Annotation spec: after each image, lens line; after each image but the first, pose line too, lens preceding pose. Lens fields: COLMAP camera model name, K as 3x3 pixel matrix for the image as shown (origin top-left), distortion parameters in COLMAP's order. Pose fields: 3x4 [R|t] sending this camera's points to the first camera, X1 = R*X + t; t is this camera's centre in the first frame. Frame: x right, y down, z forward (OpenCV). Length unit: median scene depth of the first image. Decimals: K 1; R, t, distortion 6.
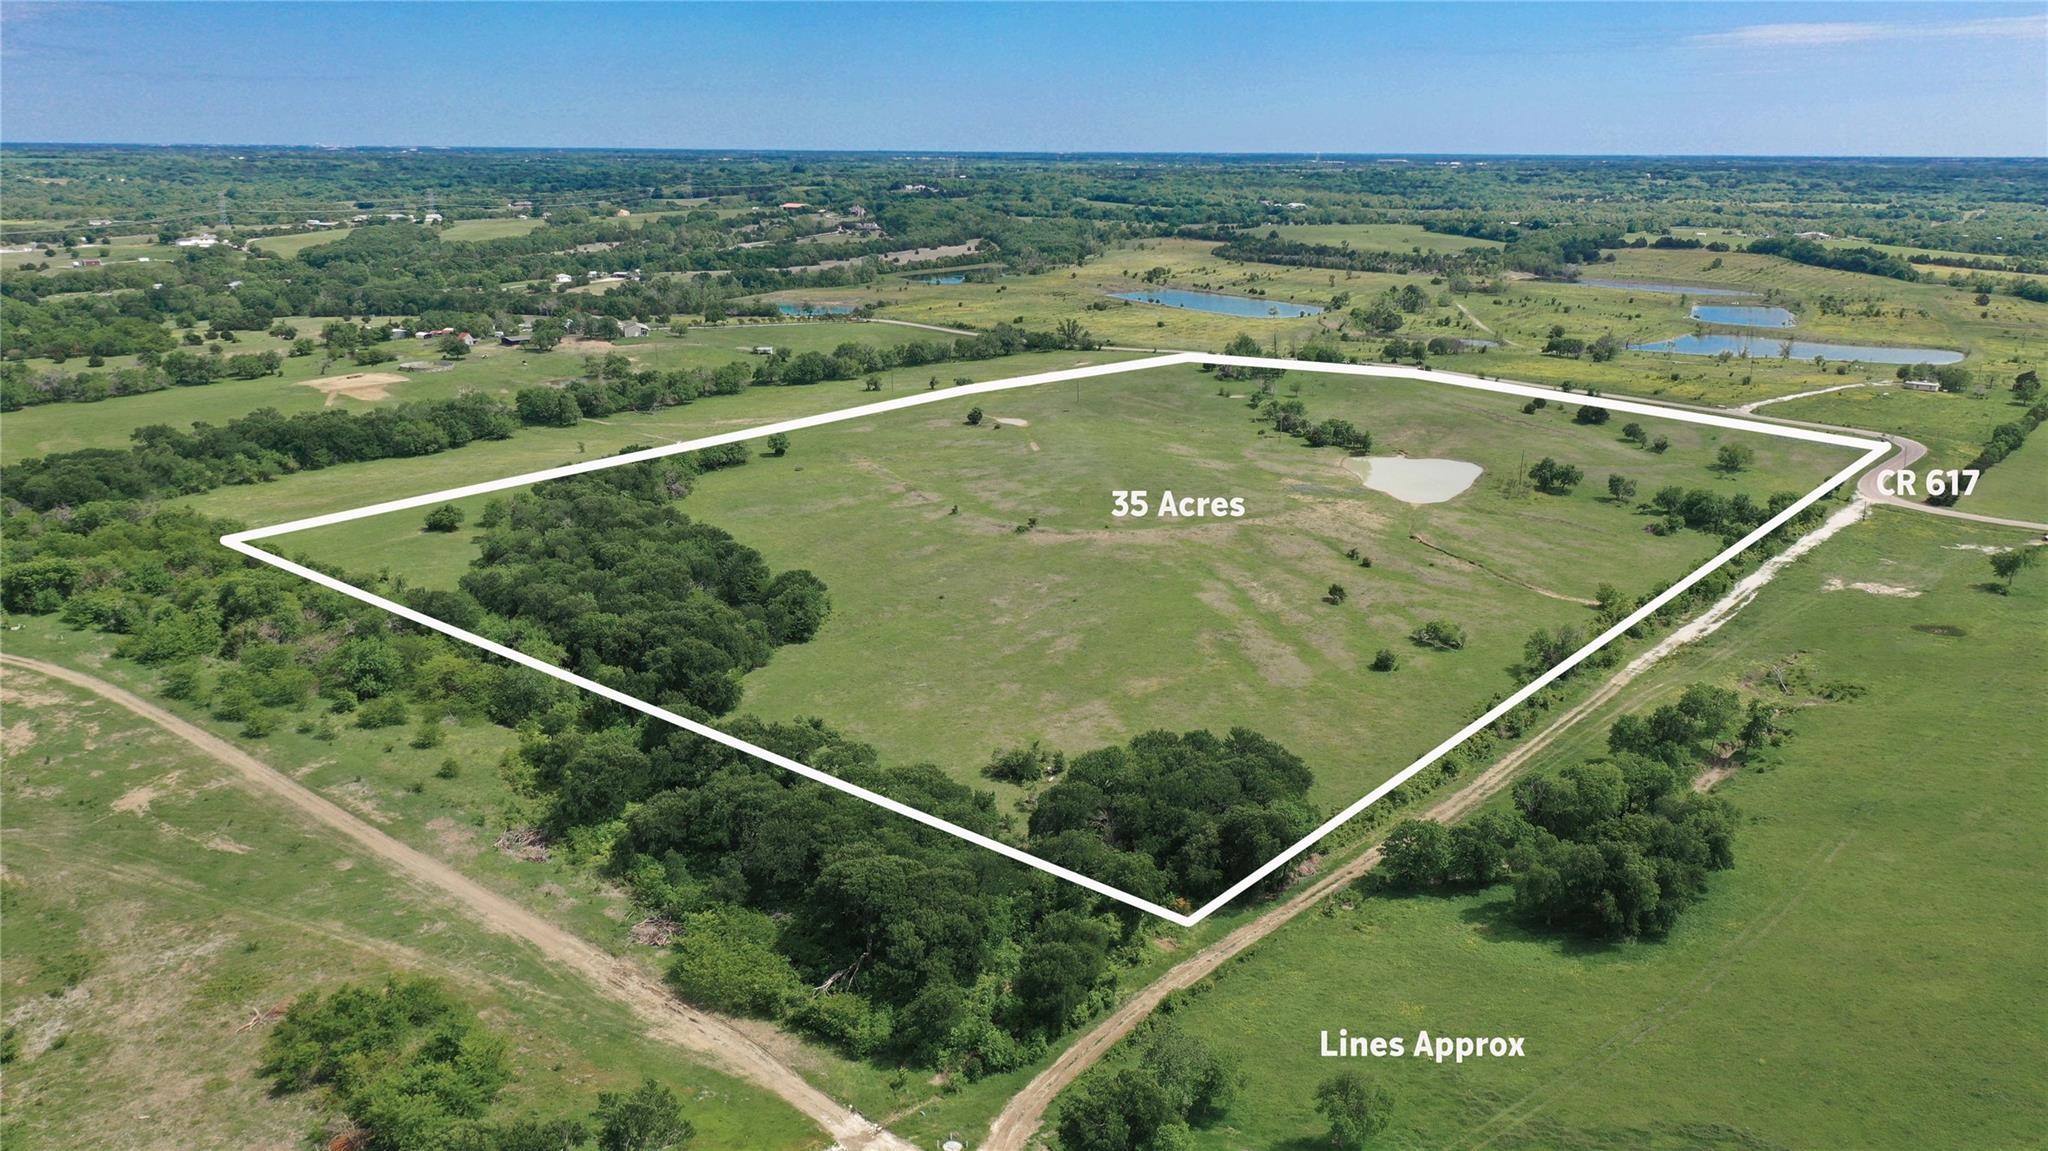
lens RADIAL K [[1610.7, 0, 1022.2], [0, 1610.7, 570.4], [0, 0, 1]] dist [0.001005, 0.007395]
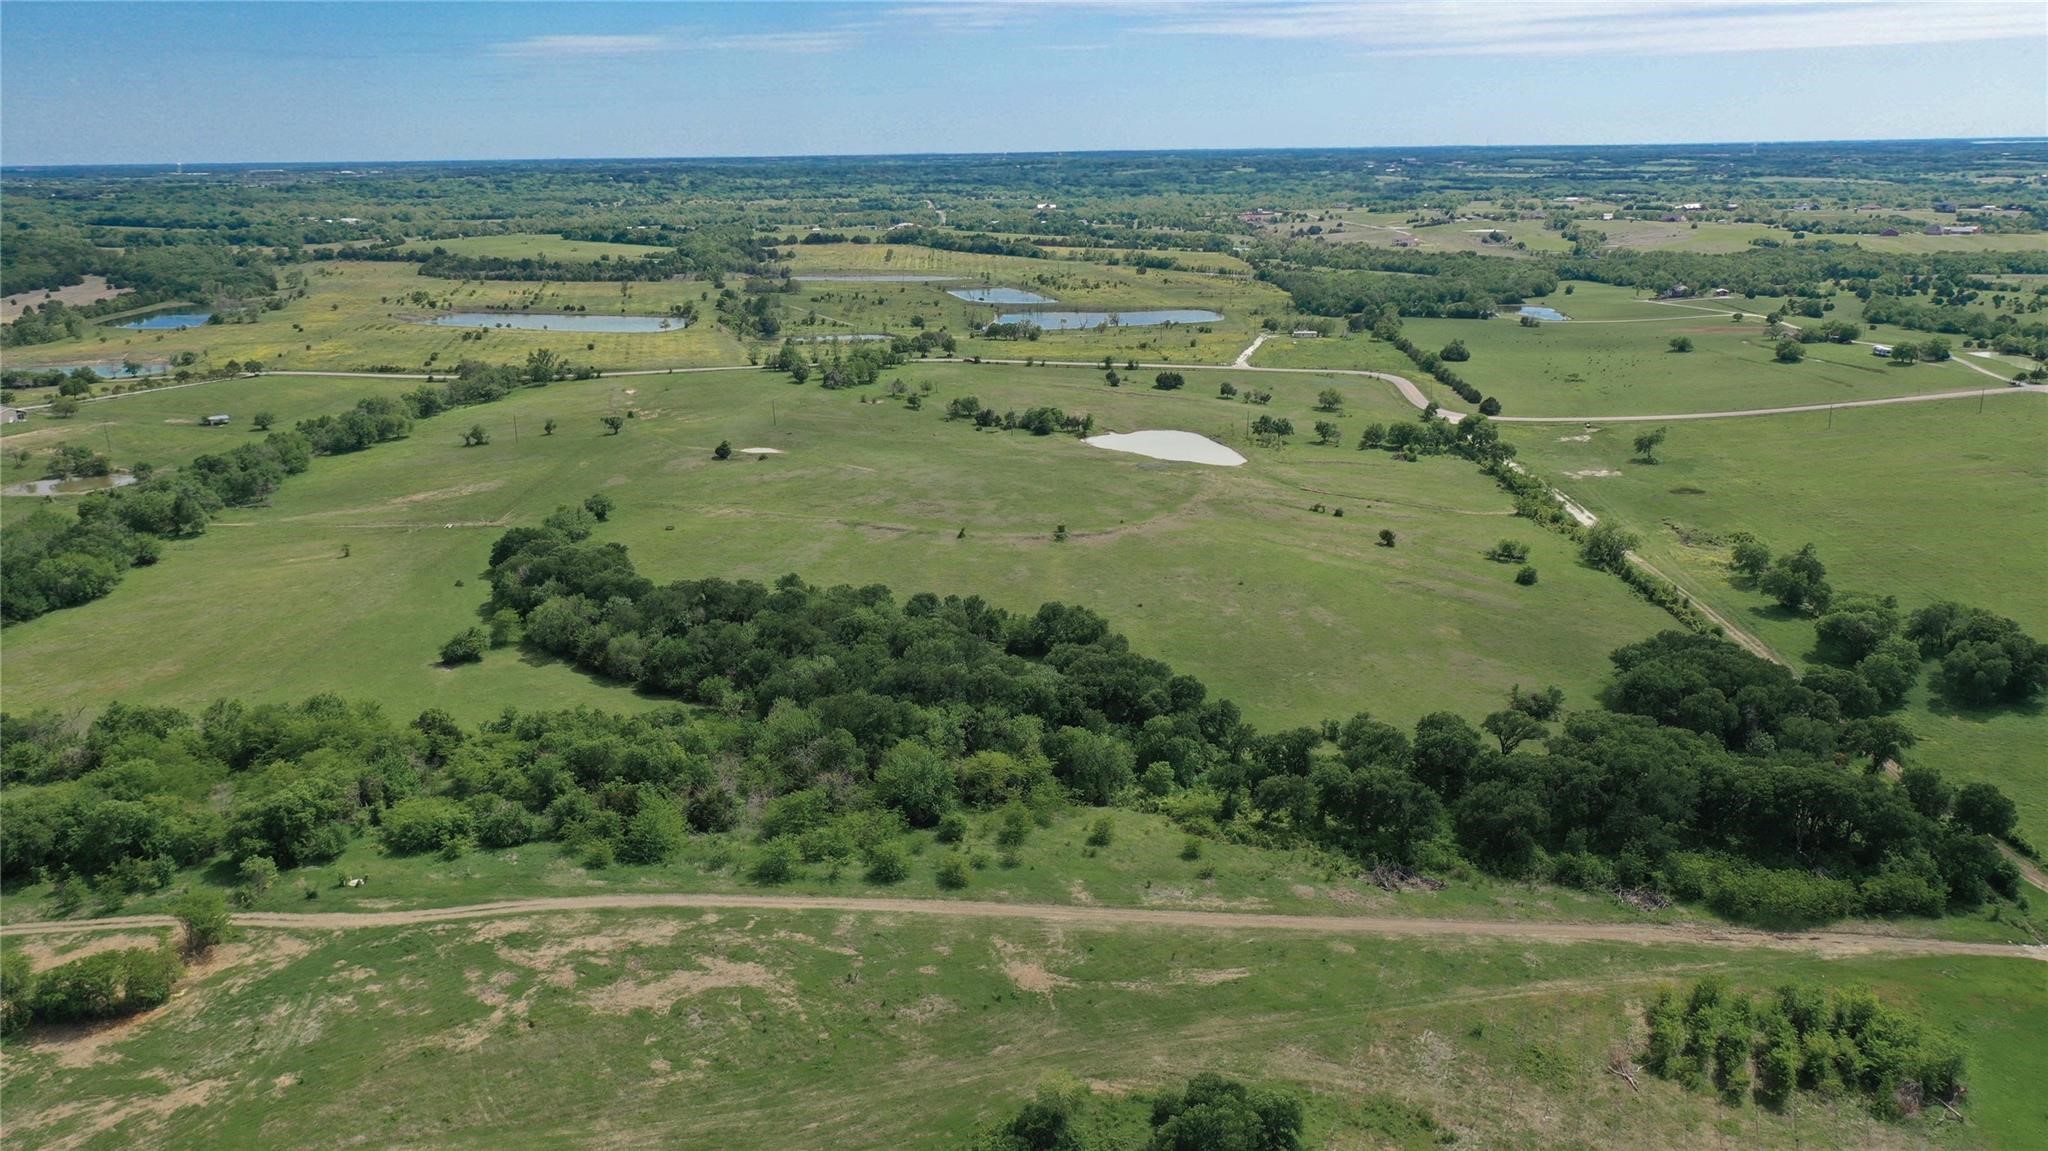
lens RADIAL K [[1610.7, 0, 1020.6], [0, 1610.7, 574.1], [0, 0, 1]] dist [0.001005, 0.007395]
pose [[0.776697, -0.175352, 0.604974, -0.560888], [0.176007, 0.982628, 0.058848, -0.059121], [-0.604783, 0.060773, 0.794068, 0.190407]]
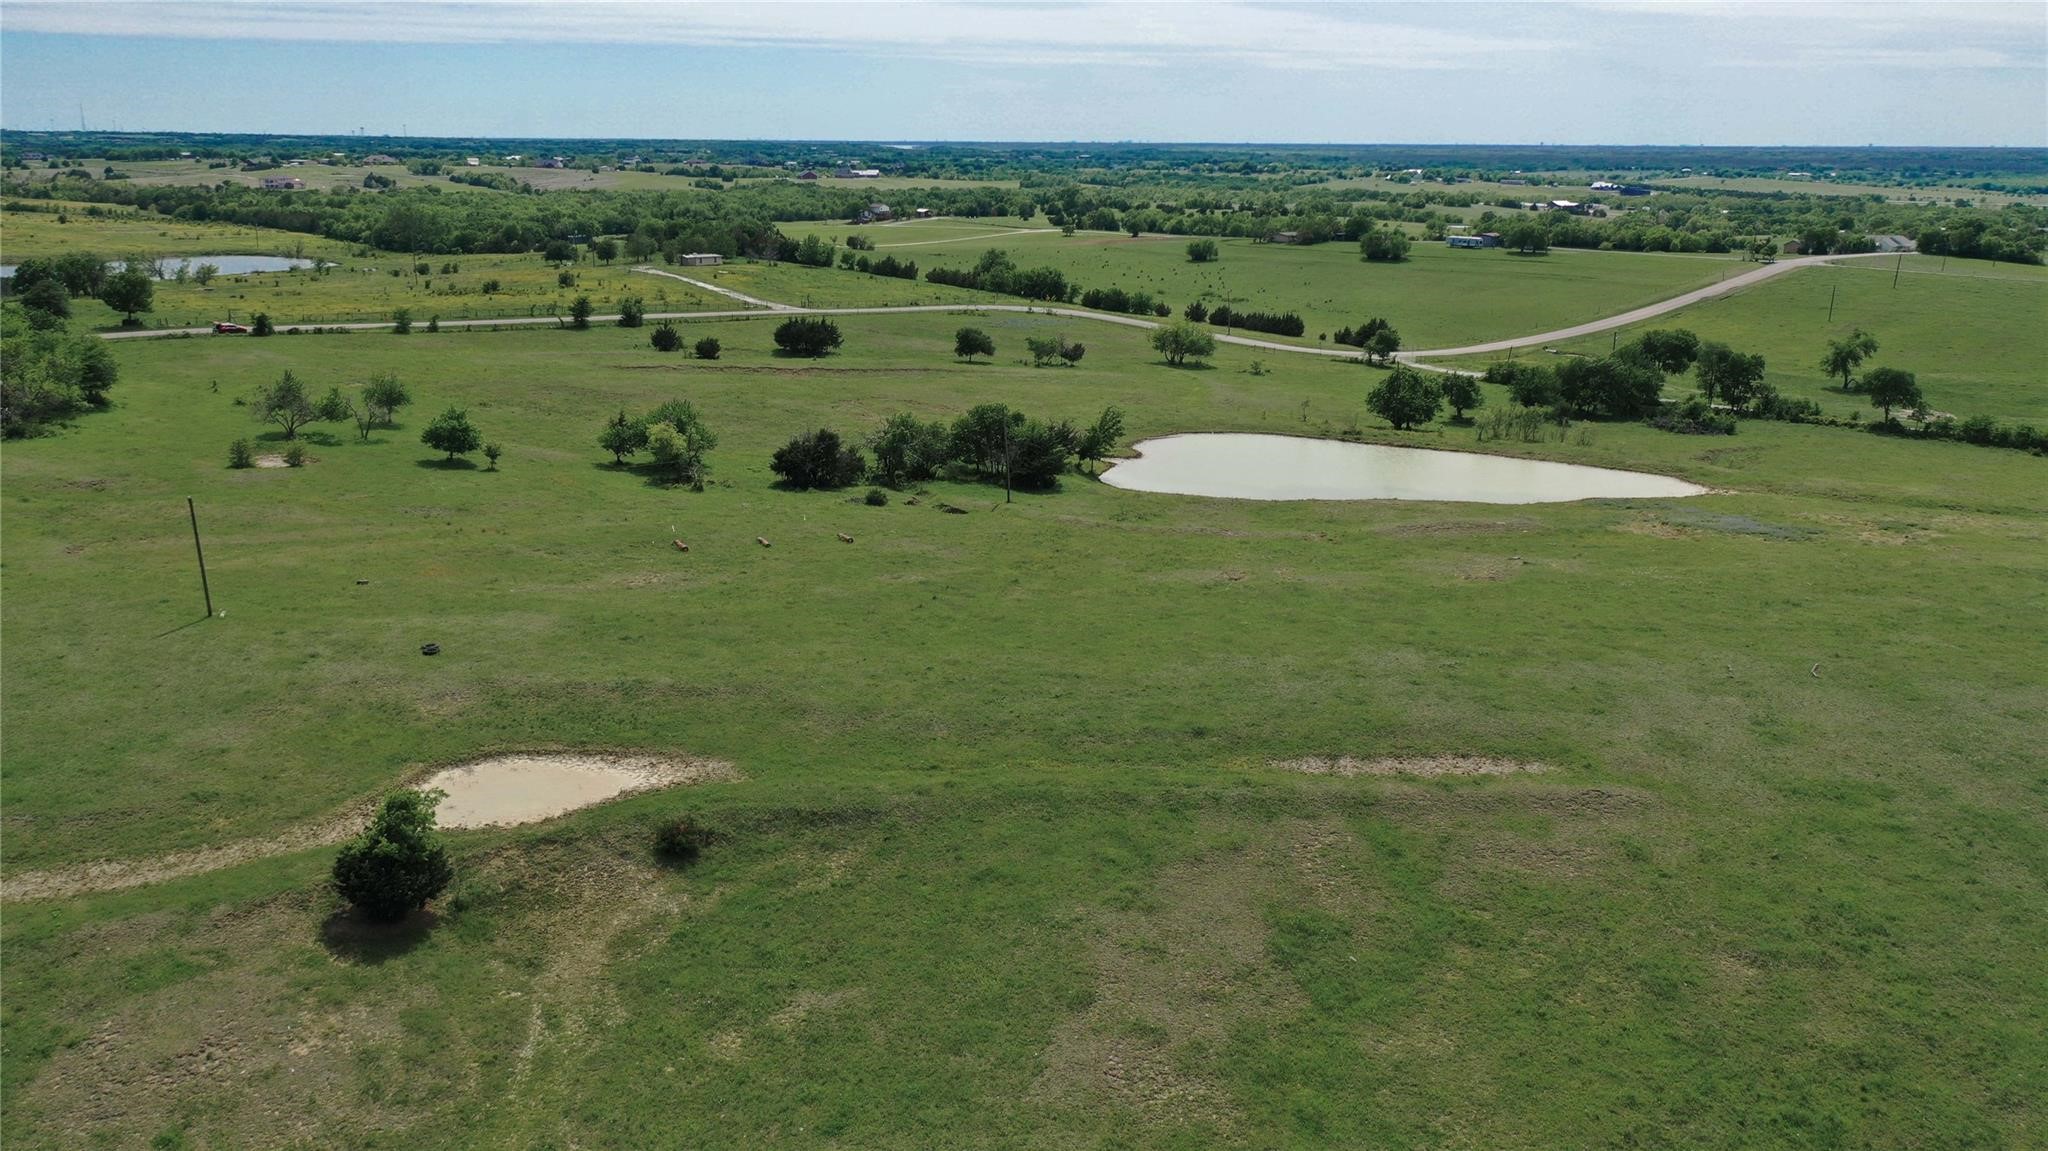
lens RADIAL K [[1610.7, 0, 1026.4], [0, 1610.7, 577.1], [0, 0, 1]] dist [0.001005, 0.007395]
pose [[0.057171, -0.264801, 0.962607, -0.175469], [0.243630, 0.938735, 0.243764, -0.163893], [-0.968182, 0.220583, 0.118182, 1.102549]]
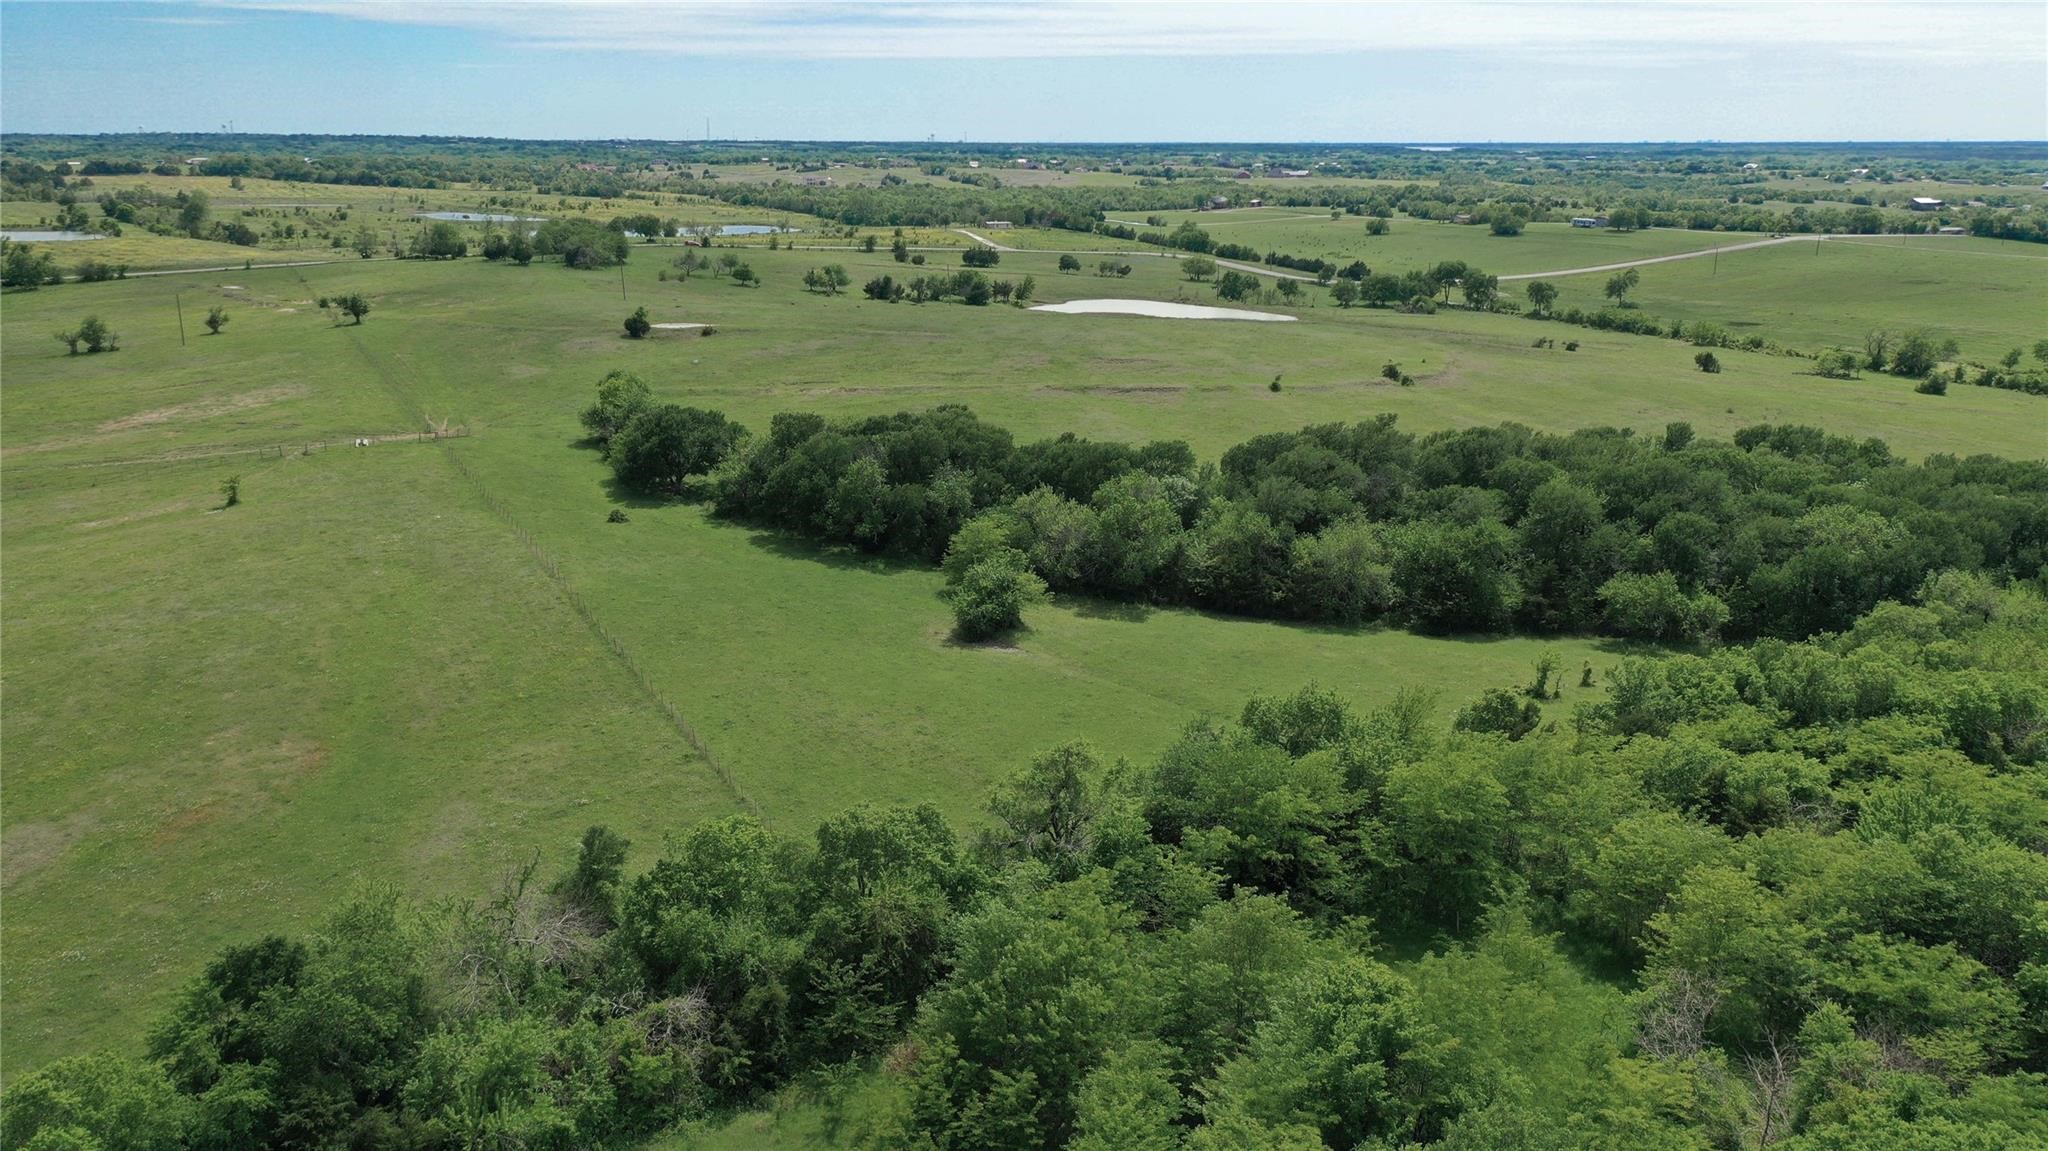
lens RADIAL K [[1610.7, 0, 1020.8], [0, 1610.7, 589.5], [0, 0, 1]] dist [0.001005, 0.007395]
pose [[0.379978, -0.251913, 0.890032, -0.611559], [0.233020, 0.957238, 0.171453, -0.084768], [-0.895164, 0.142247, 0.422431, 0.767991]]
